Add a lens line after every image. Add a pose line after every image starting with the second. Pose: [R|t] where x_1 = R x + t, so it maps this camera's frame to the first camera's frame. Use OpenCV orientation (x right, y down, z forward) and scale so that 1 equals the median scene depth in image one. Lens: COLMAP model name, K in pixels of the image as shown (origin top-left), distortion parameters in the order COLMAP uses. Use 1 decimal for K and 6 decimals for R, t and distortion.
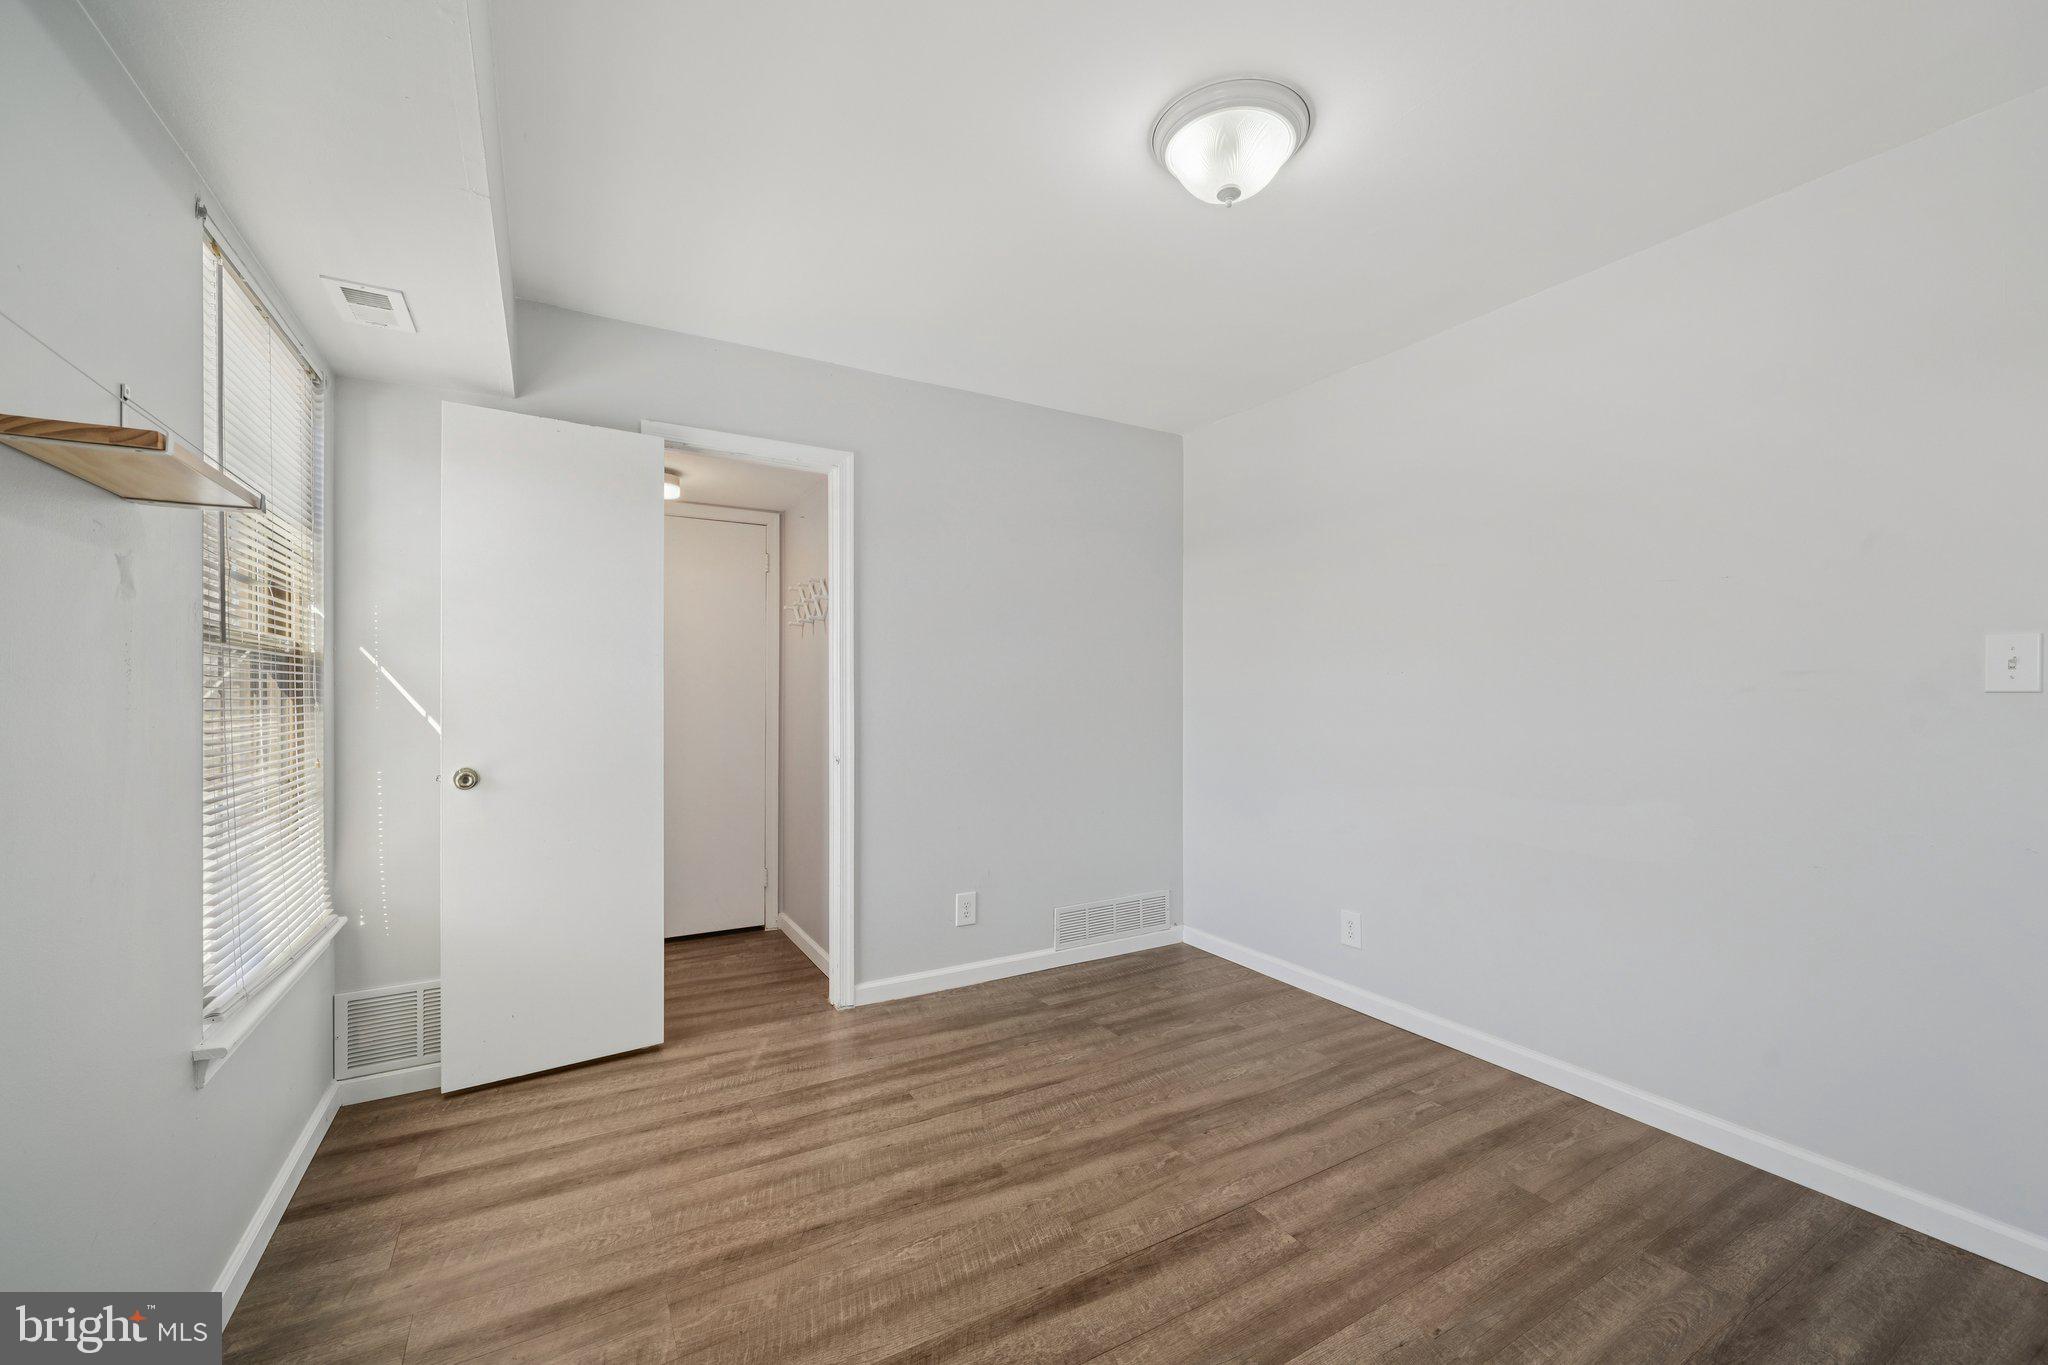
lens RADIAL K [[804.2, 0, 1035.6], [0, 804.2, 692.1], [0, 0, 1]] dist [-0.001845, -0.000488]
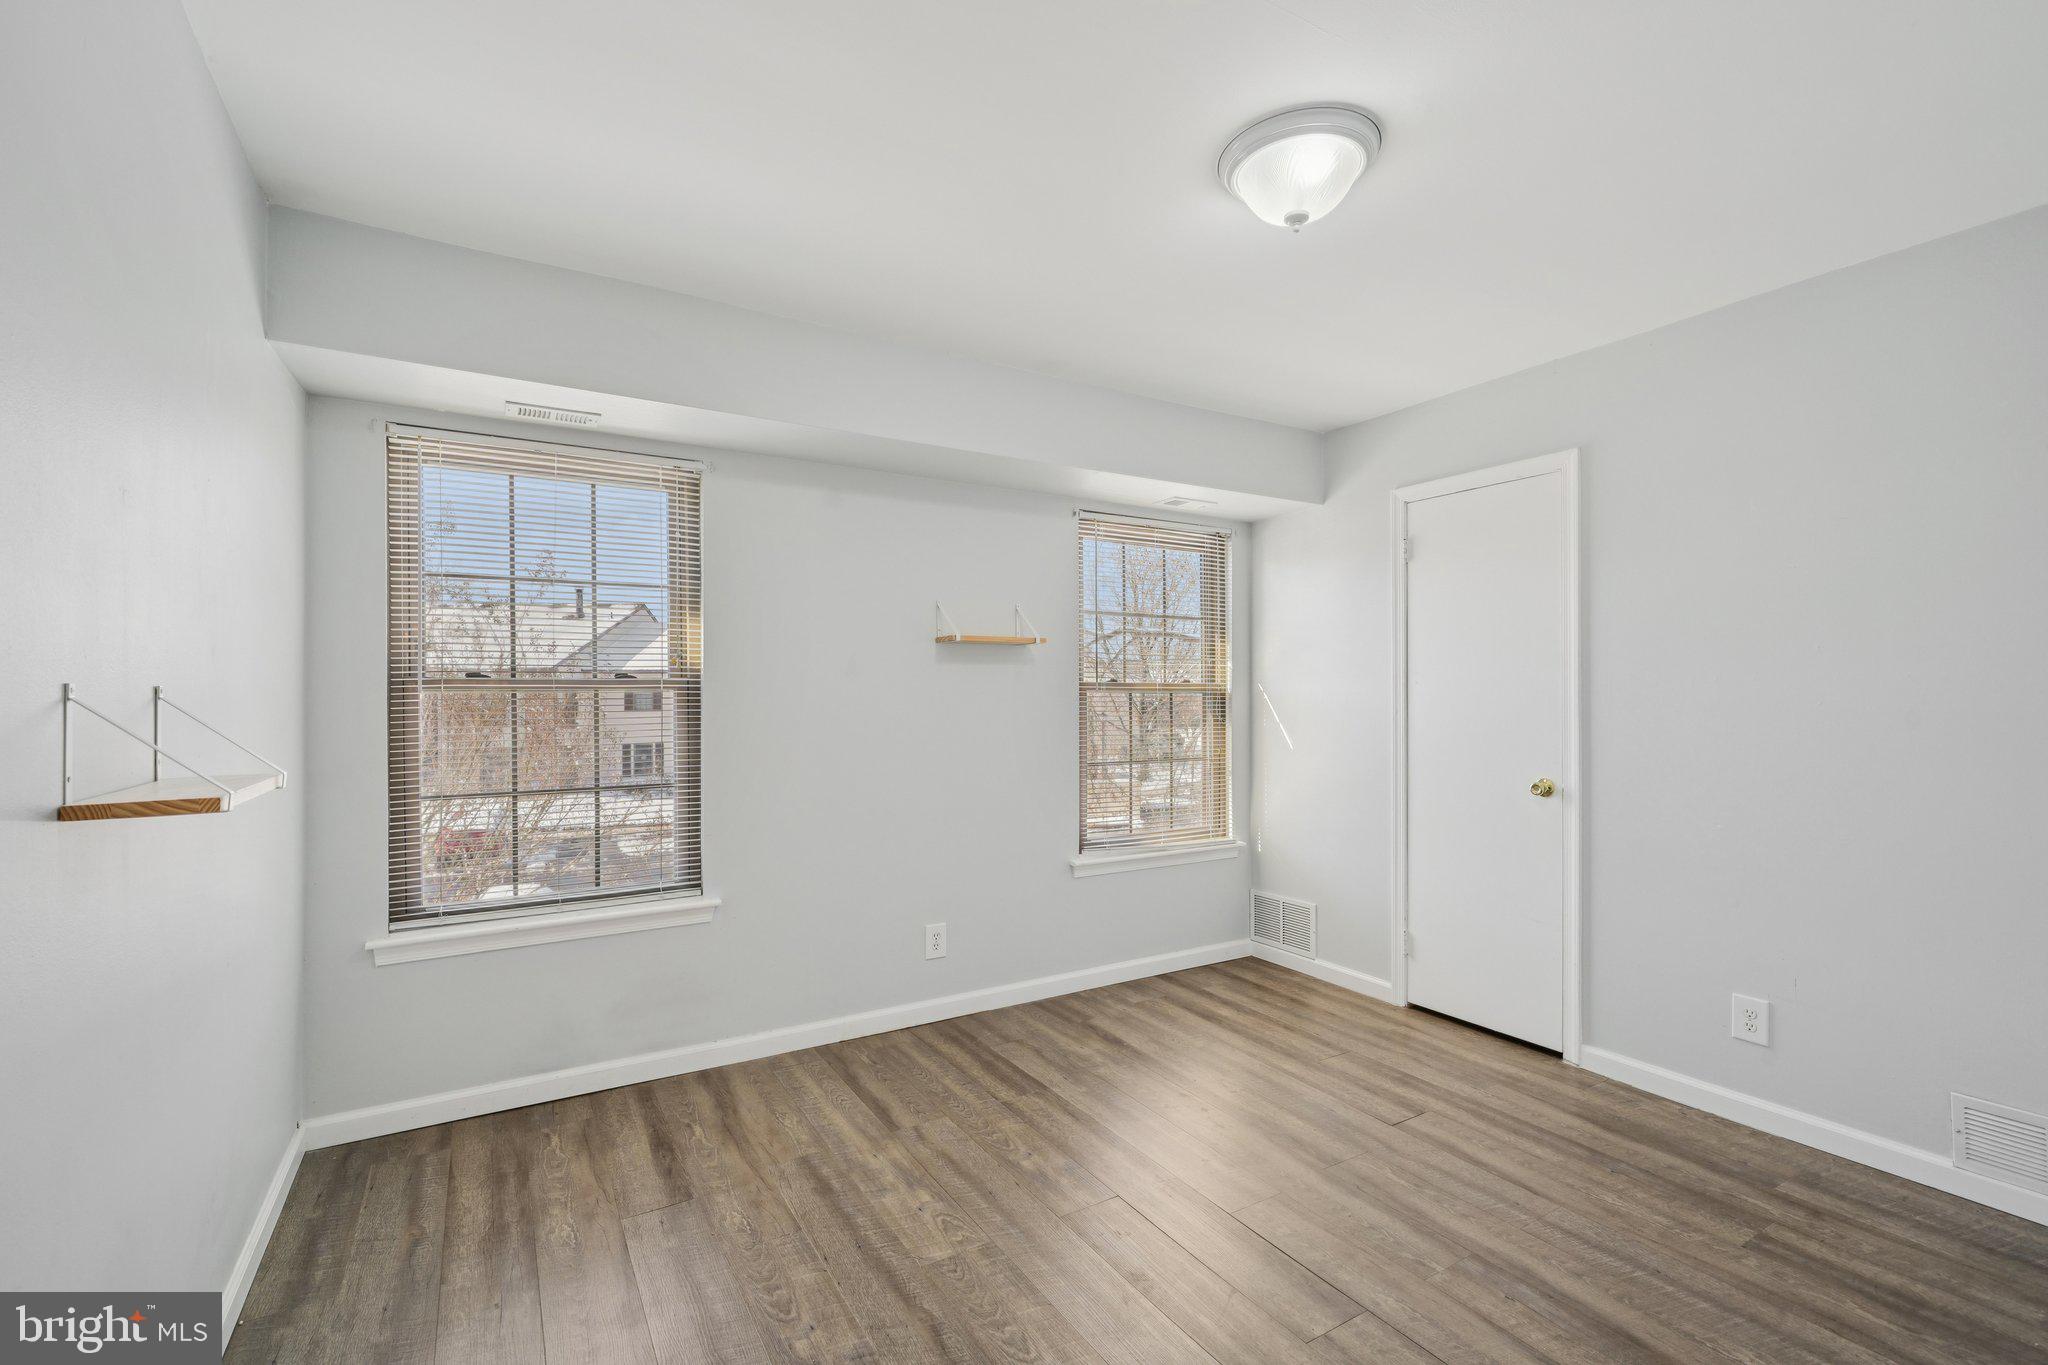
lens RADIAL K [[908.4, 0, 1041.7], [0, 908.4, 687.7], [0, 0, 1]] dist [0.002624, -0.002062]
pose [[0.021935, -0.010282, -0.999707, 1.033029], [0.009038, 0.999908, -0.010085, -0.034848], [0.999719, -0.008814, 0.022026, 0.508570]]
